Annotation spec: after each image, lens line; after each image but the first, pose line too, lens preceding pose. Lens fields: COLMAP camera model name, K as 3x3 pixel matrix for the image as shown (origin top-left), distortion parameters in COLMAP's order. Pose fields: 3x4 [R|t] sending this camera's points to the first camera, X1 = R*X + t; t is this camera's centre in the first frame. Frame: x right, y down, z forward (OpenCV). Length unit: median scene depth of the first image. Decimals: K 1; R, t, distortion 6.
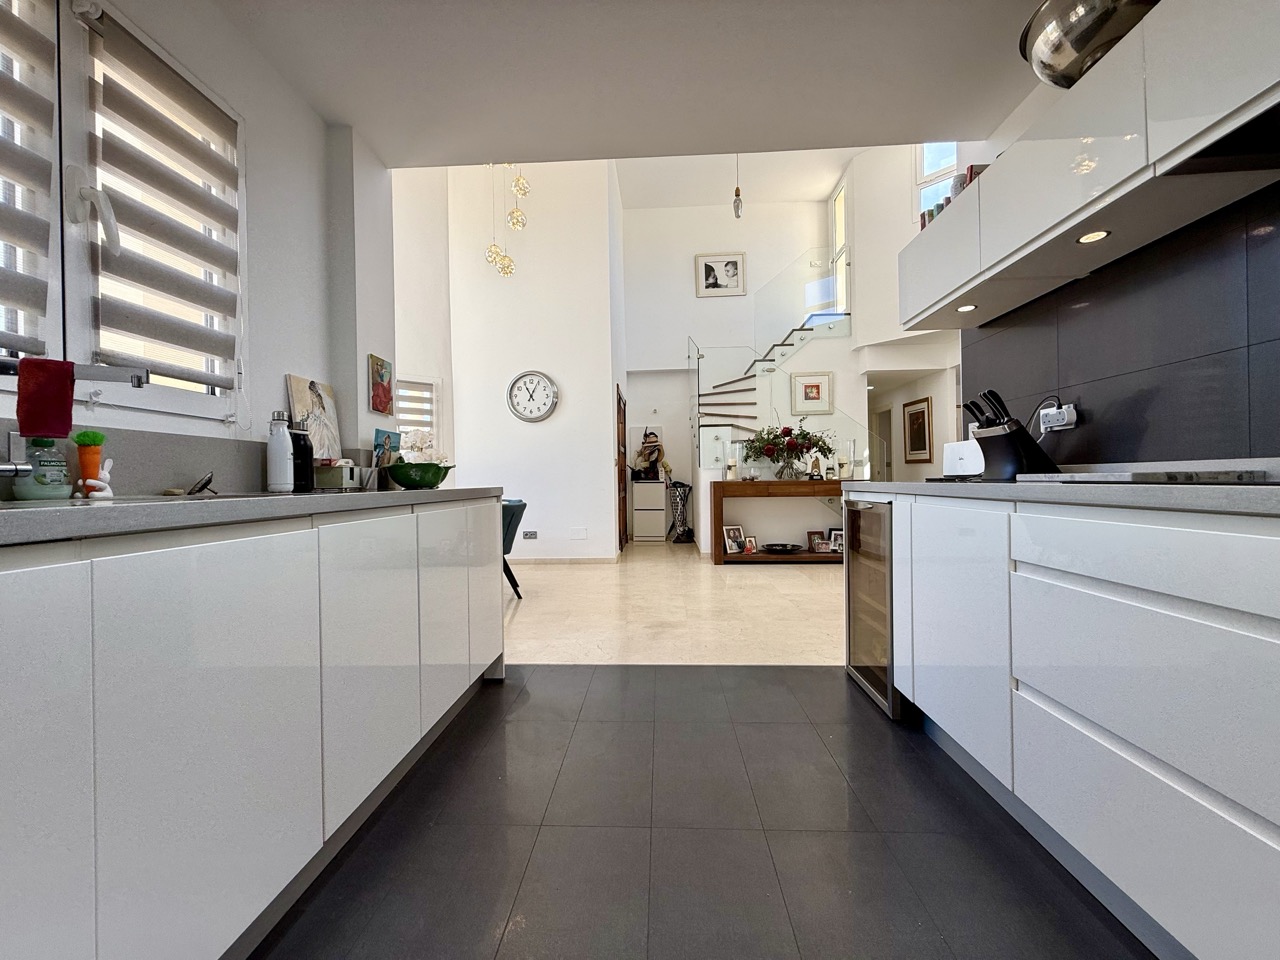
lens RADIAL K [[510.4, 0, 640.0], [0, 510.4, 480.0], [0, 0, 1]] dist [0.000959, -0.000367]
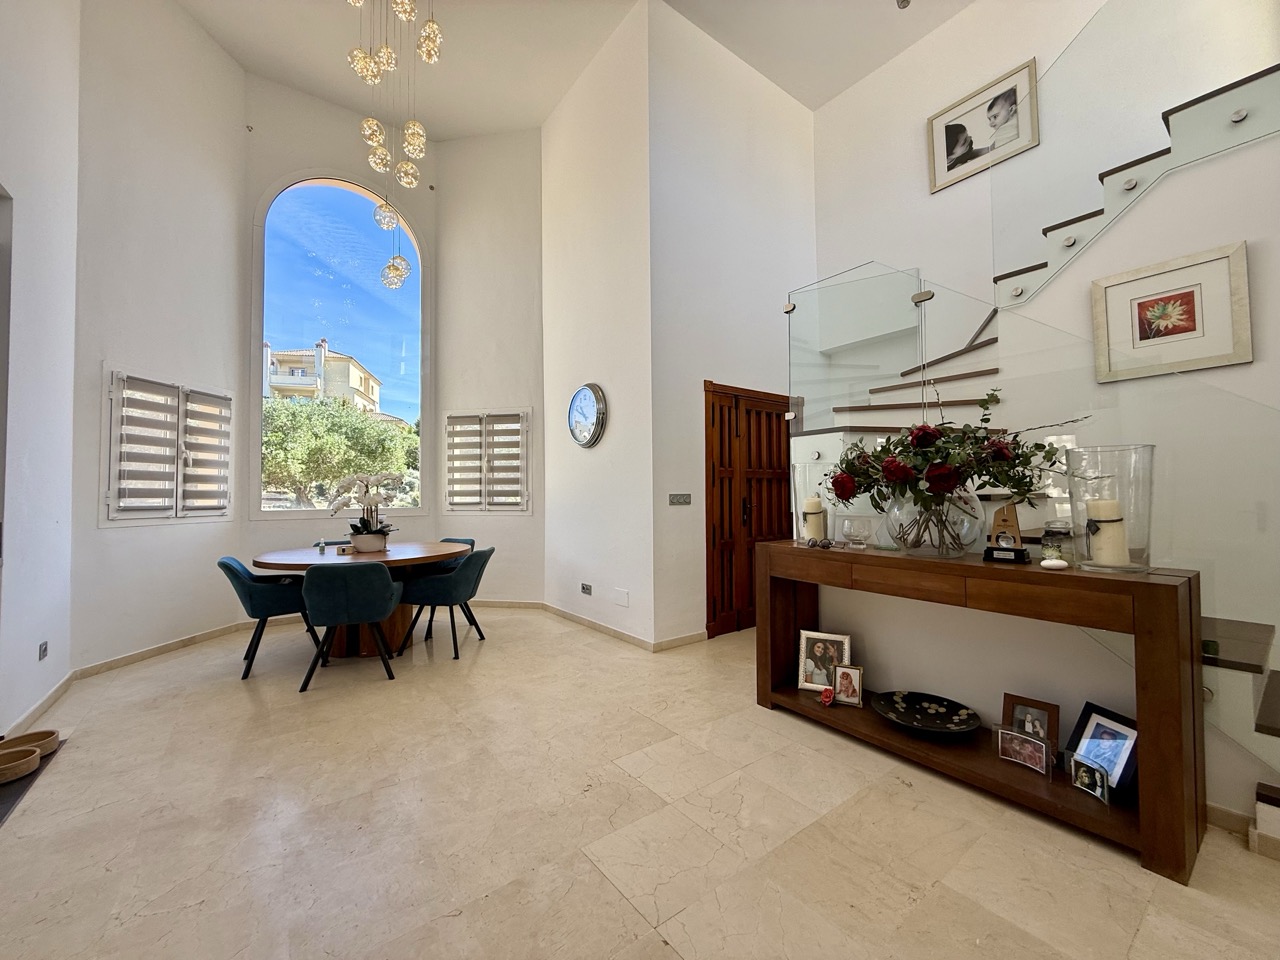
lens RADIAL K [[510.1, 0, 637.0], [0, 510.1, 479.0], [0, 0, 1]] dist [-0.001580, 0.000372]
pose [[0.637606, -0.008487, -0.770316, 0.376762], [-0.002271, 0.999914, -0.012896, -0.044866], [0.770359, 0.009971, 0.637532, 0.456439]]
